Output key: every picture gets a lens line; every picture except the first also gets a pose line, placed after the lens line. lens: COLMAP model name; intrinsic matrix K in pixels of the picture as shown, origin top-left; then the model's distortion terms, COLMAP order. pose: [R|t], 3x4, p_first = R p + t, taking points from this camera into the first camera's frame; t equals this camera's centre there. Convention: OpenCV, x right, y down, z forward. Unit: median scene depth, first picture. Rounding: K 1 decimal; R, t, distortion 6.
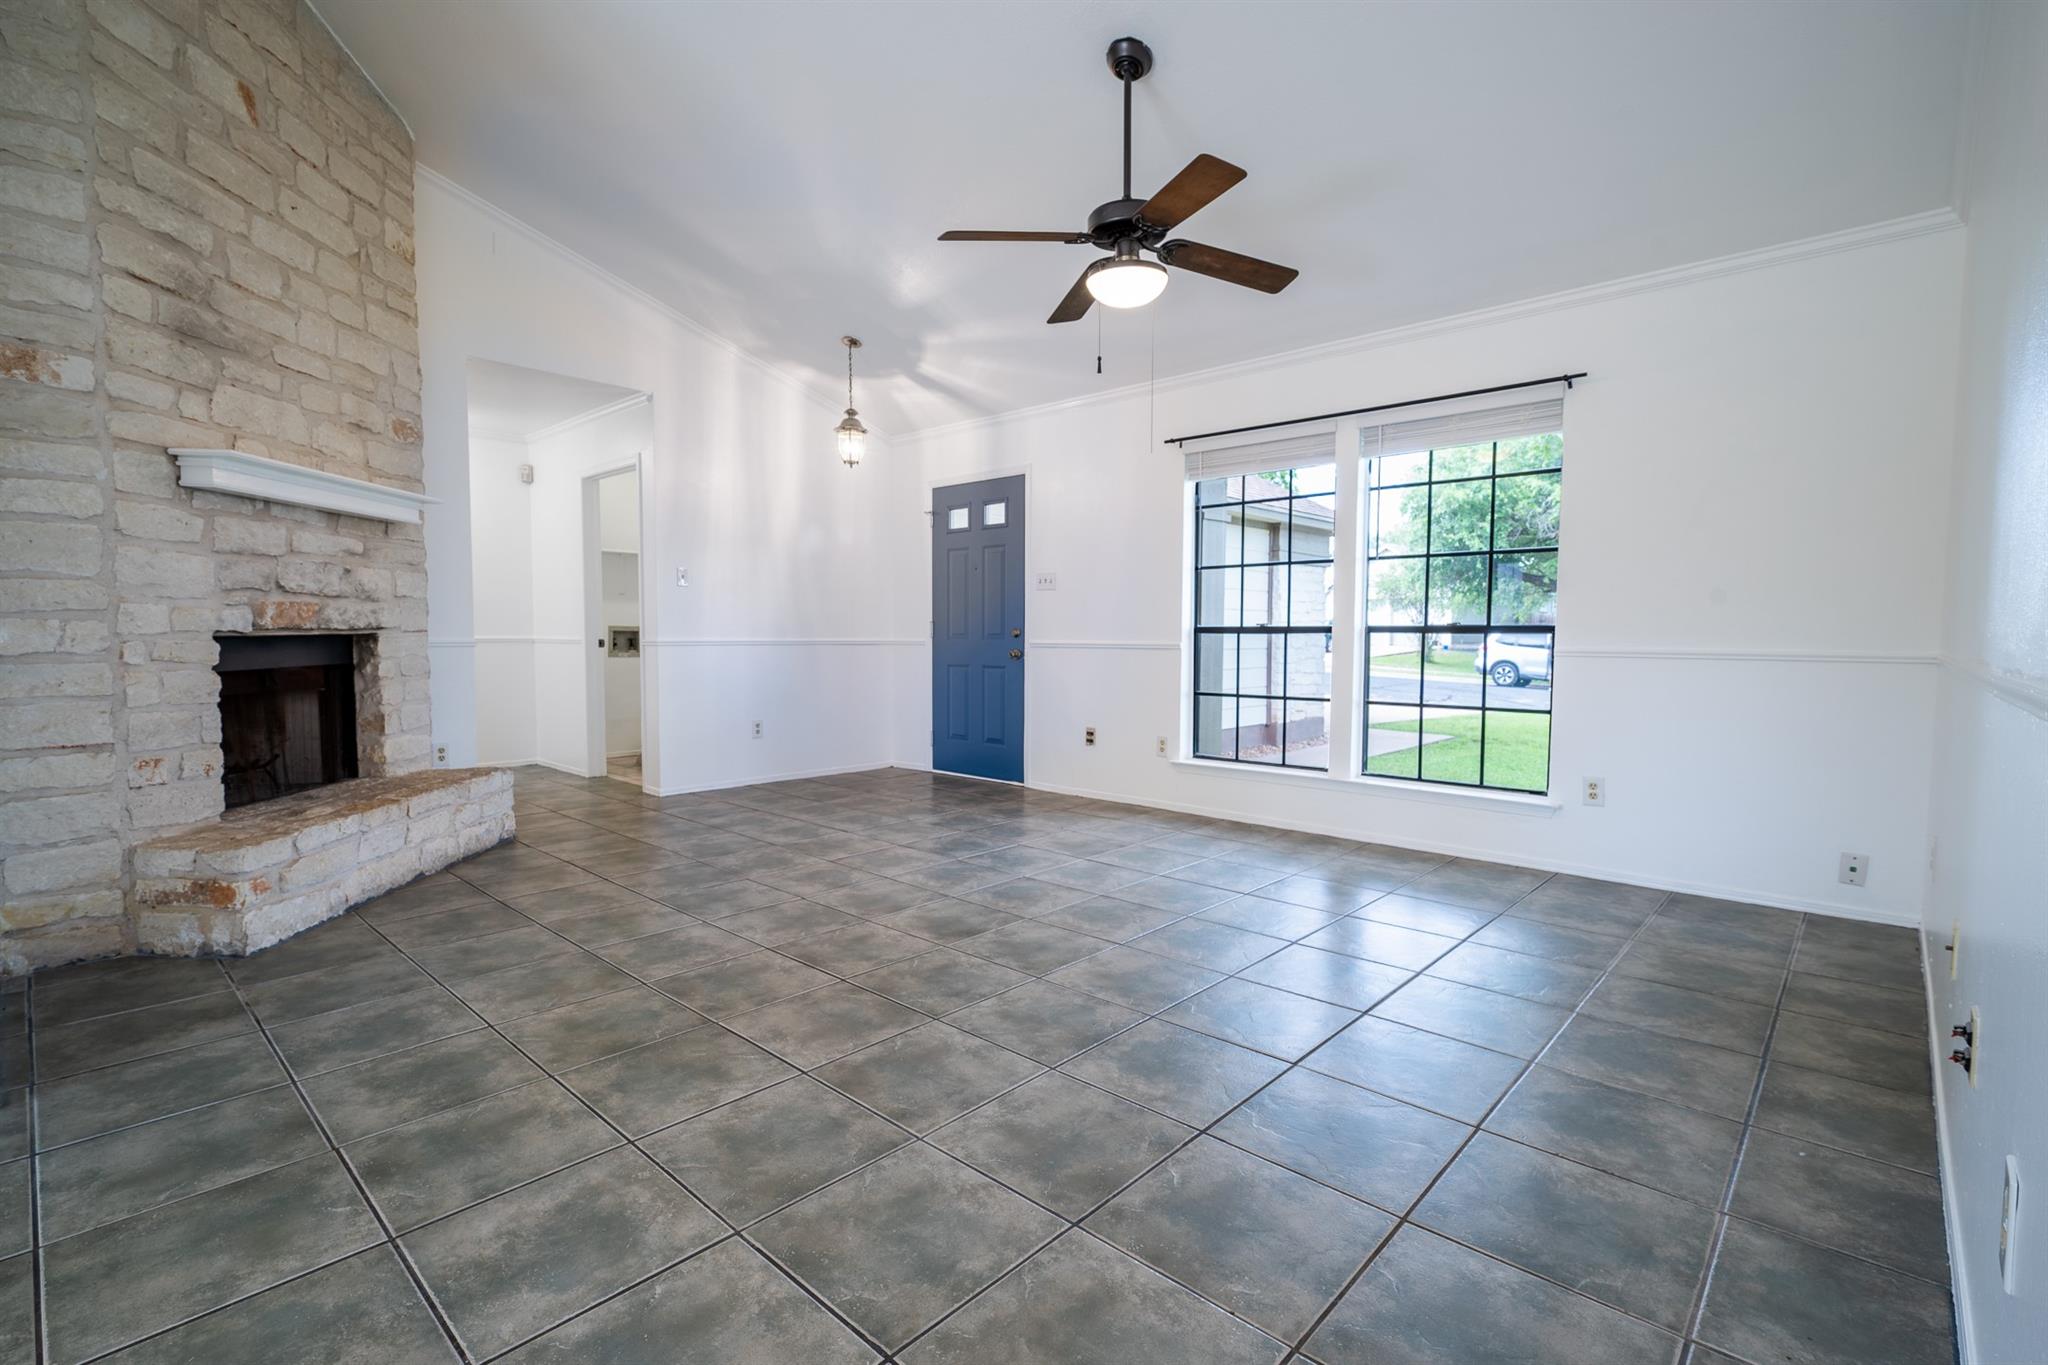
lens RADIAL K [[929.4, 0, 1024.0], [0, 929.4, 682.5], [0, 0, 1]] dist [0.001724, -0.000173]
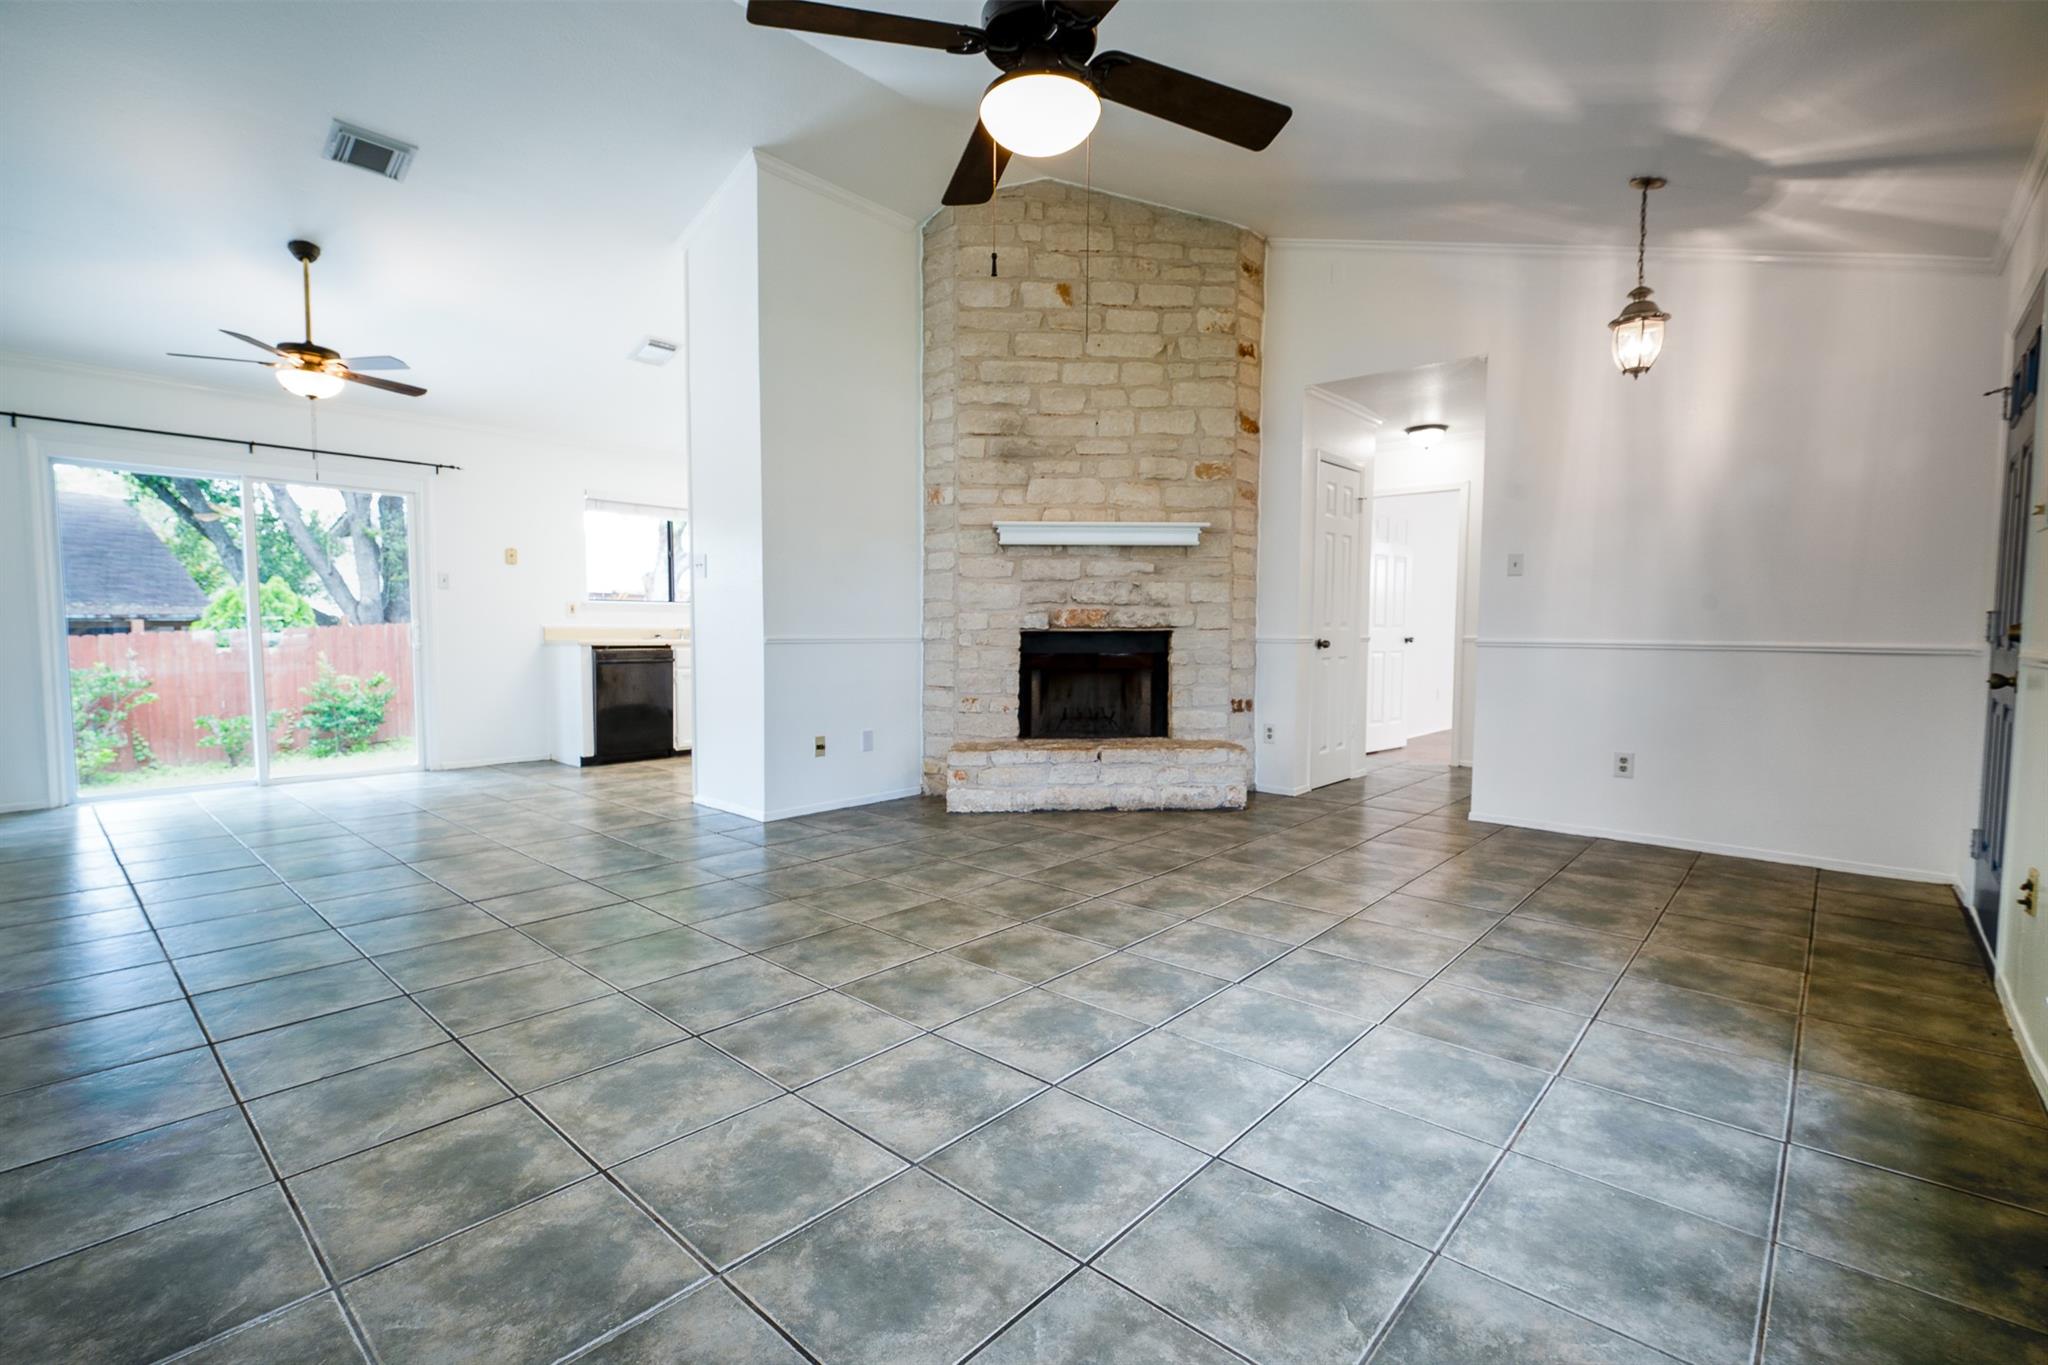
lens RADIAL K [[918.6, 0, 1024.0], [0, 918.6, 682.5], [0, 0, 1]] dist [0.000088, -0.000651]
pose [[0.015455, 0.055094, -0.998362, 0.778241], [-0.058898, 0.996797, 0.054096, -0.046849], [0.998144, 0.057965, 0.018651, 0.963029]]
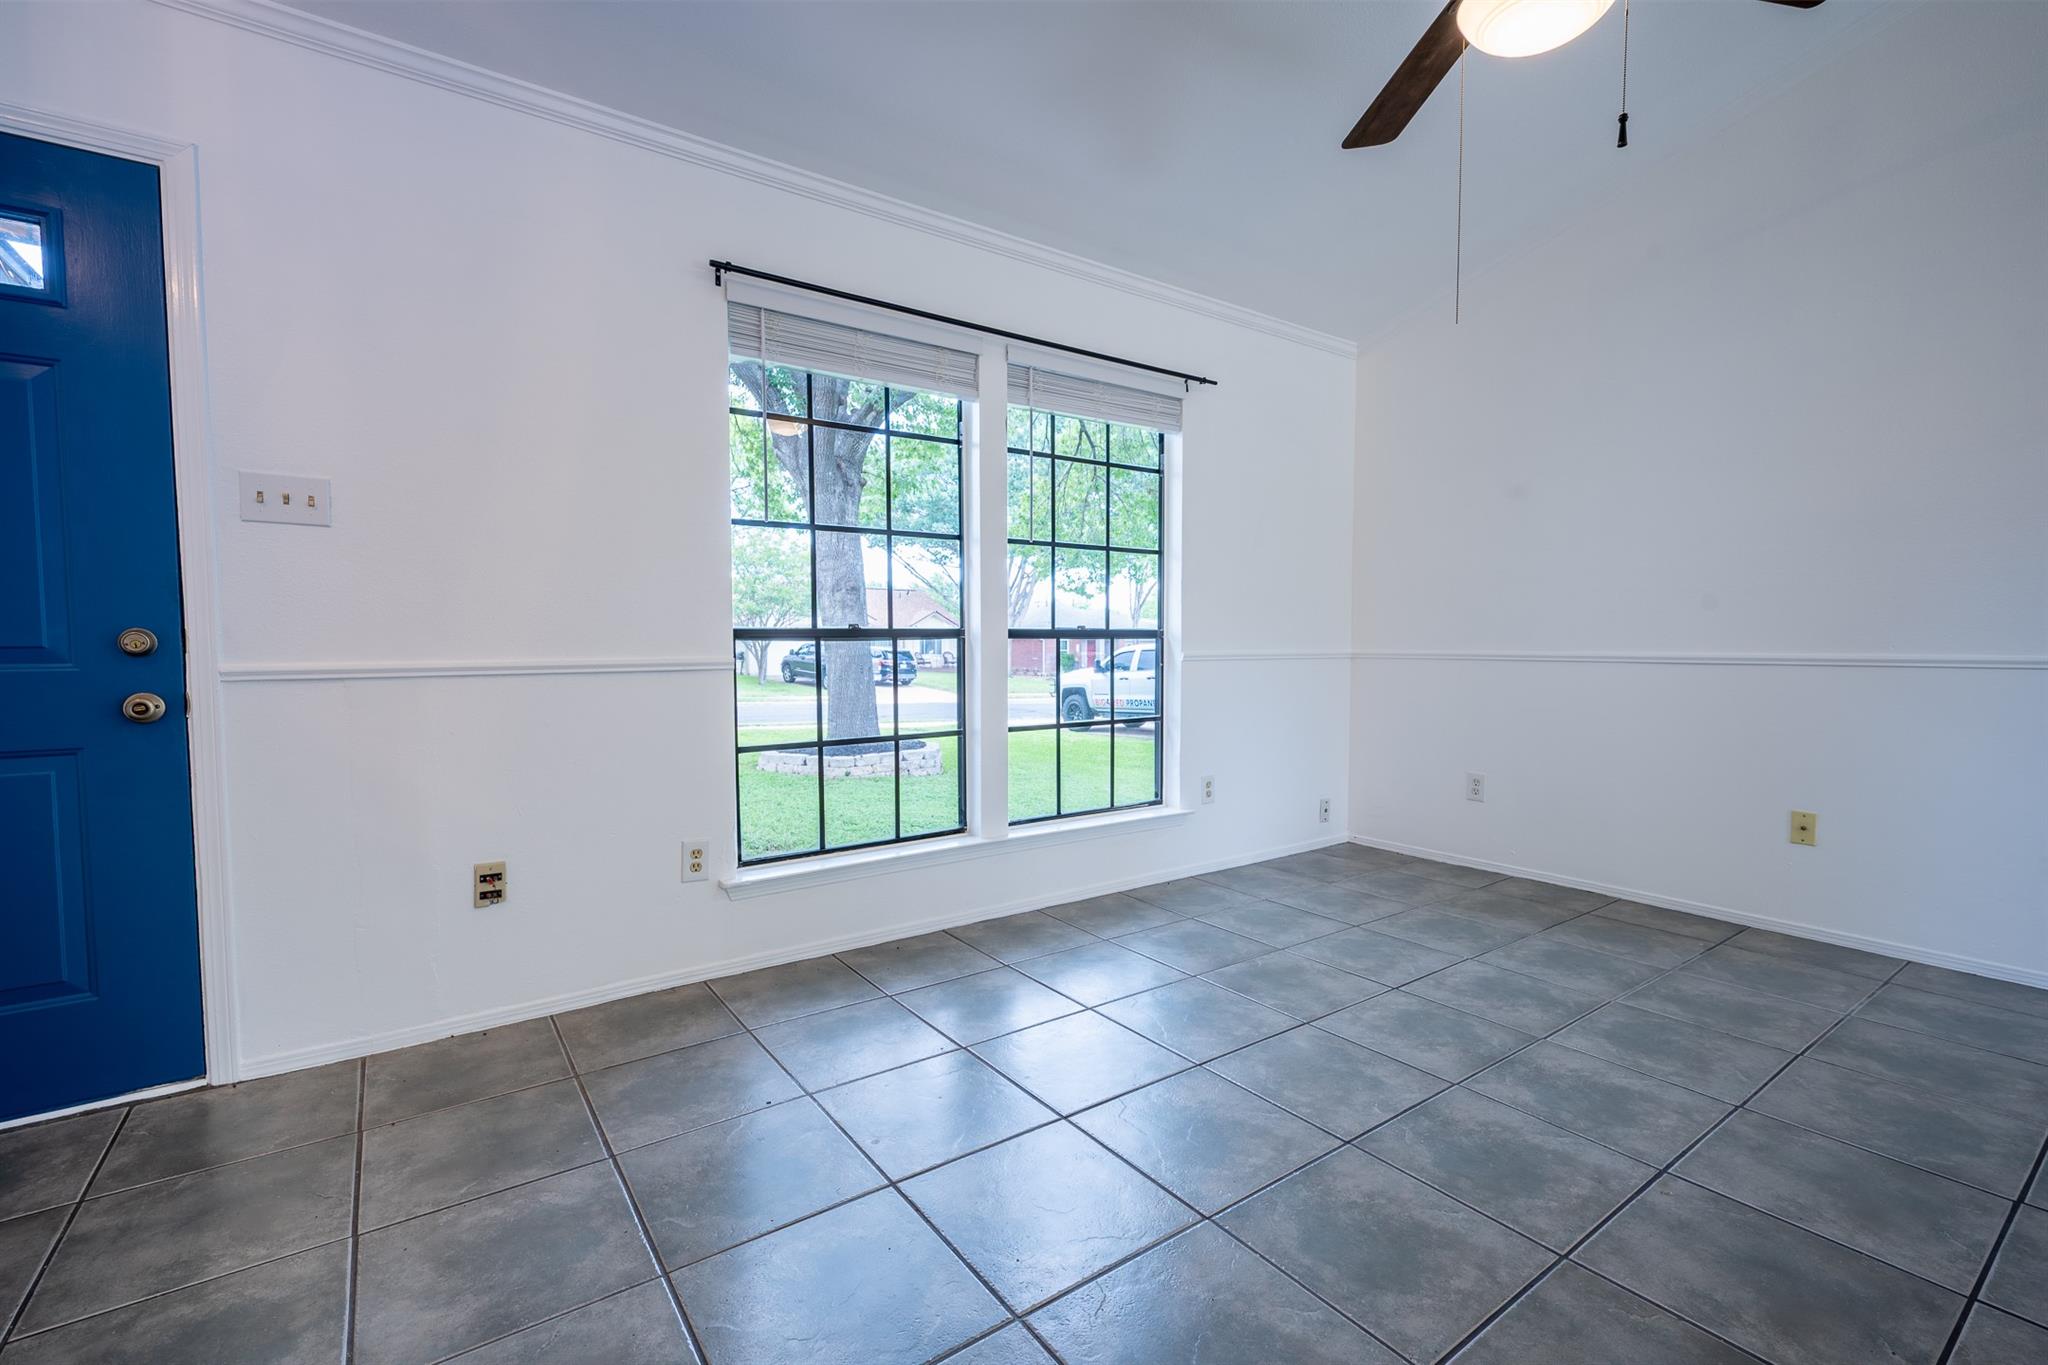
lens RADIAL K [[894.8, 0, 1024.0], [0, 894.8, 682.5], [0, 0, 1]] dist [0.002607, 0.000515]
pose [[0.205386, -0.052101, 0.977293, -0.470788], [0.055341, 0.997602, 0.041553, -0.064485], [-0.977115, 0.045550, 0.207777, 1.160233]]
